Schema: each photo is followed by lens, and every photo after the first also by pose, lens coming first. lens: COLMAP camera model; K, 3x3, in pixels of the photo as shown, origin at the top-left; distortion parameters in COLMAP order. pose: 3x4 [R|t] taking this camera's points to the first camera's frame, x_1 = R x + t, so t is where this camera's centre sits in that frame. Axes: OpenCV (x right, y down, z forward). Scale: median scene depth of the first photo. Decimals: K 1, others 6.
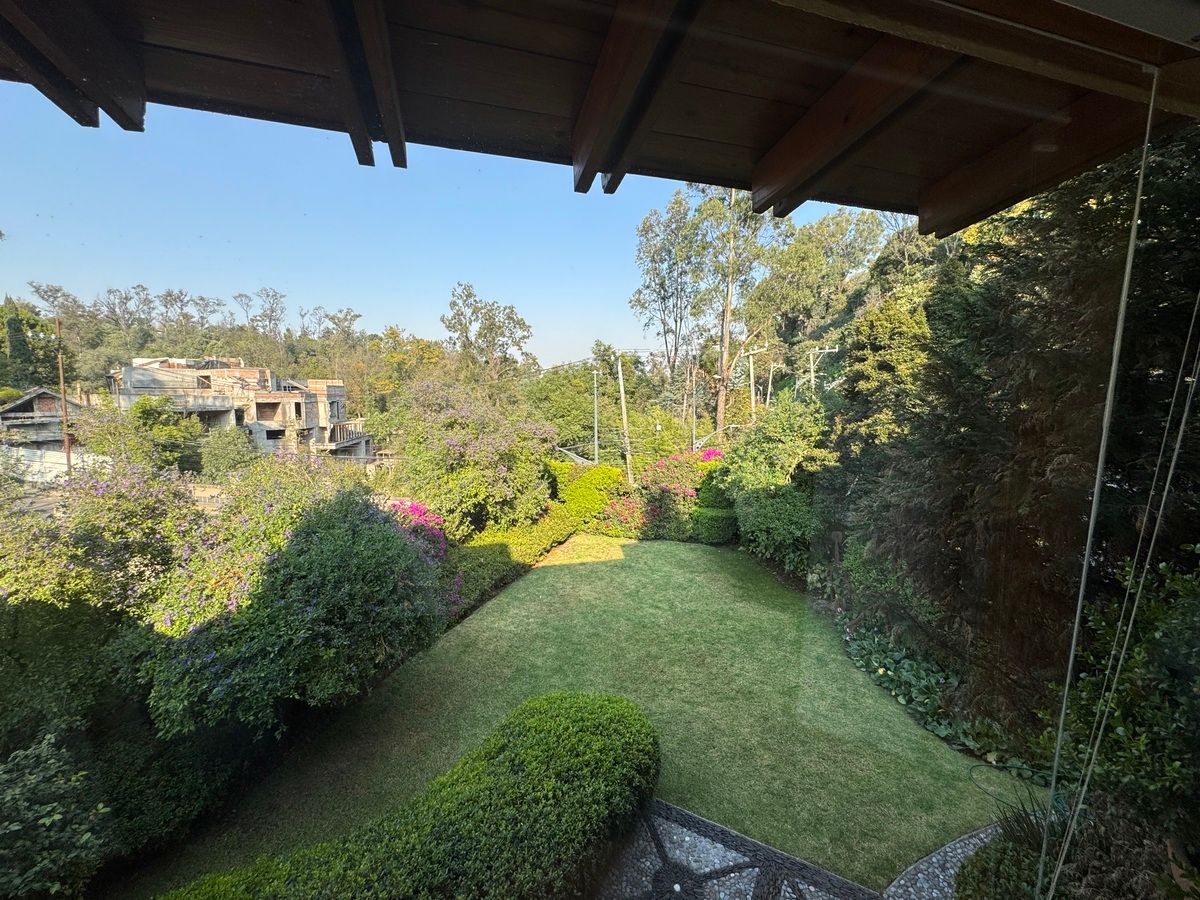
lens RADIAL K [[481.9, 0, 601.9], [0, 481.9, 450.5], [0, 0, 1]] dist [-0.004245, -0.000143]
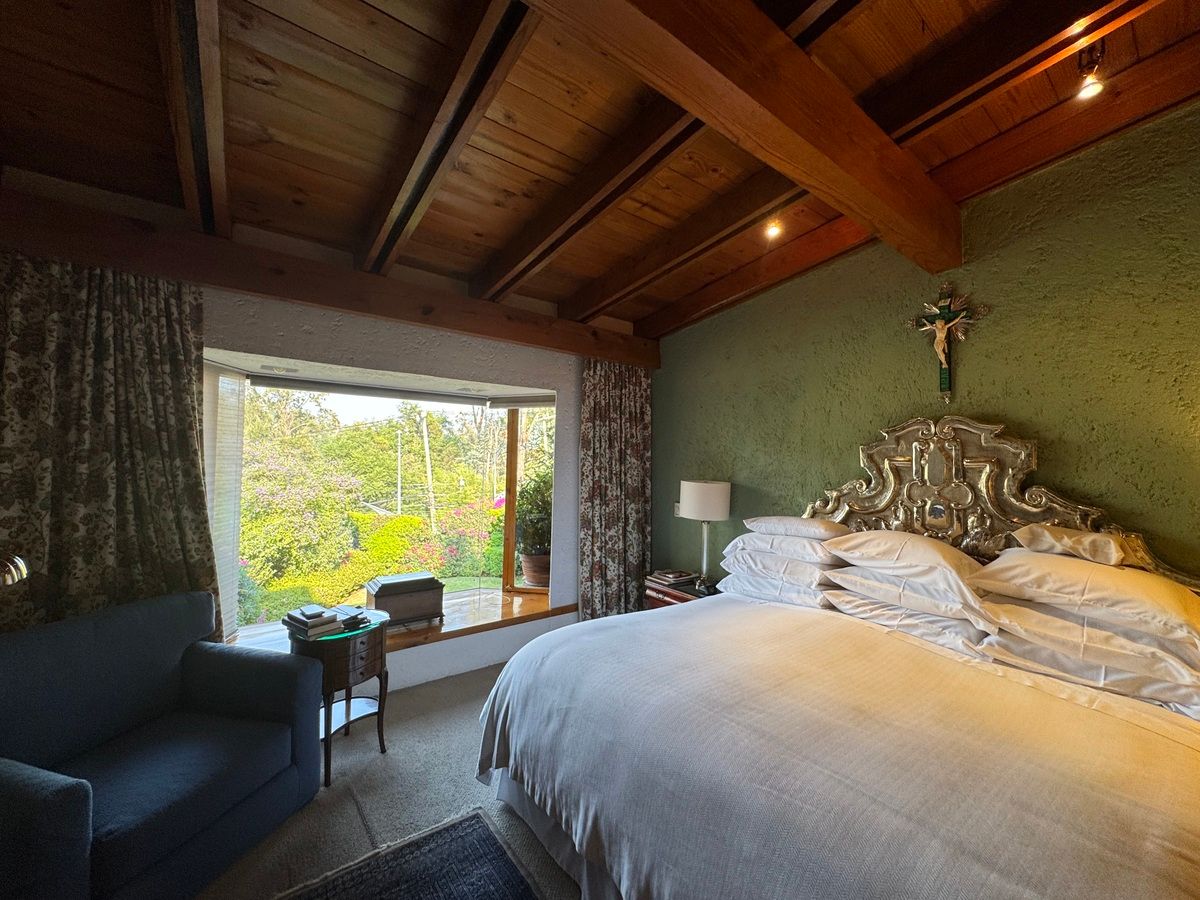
lens RADIAL K [[481.9, 0, 600.7], [0, 481.9, 452.7], [0, 0, 1]] dist [-0.004245, -0.000143]
pose [[0.928844, 0.013769, 0.370214, 0.007764], [0.029504, 0.993386, -0.110970, 0.024166], [-0.369293, 0.113997, 0.922295, -0.212710]]
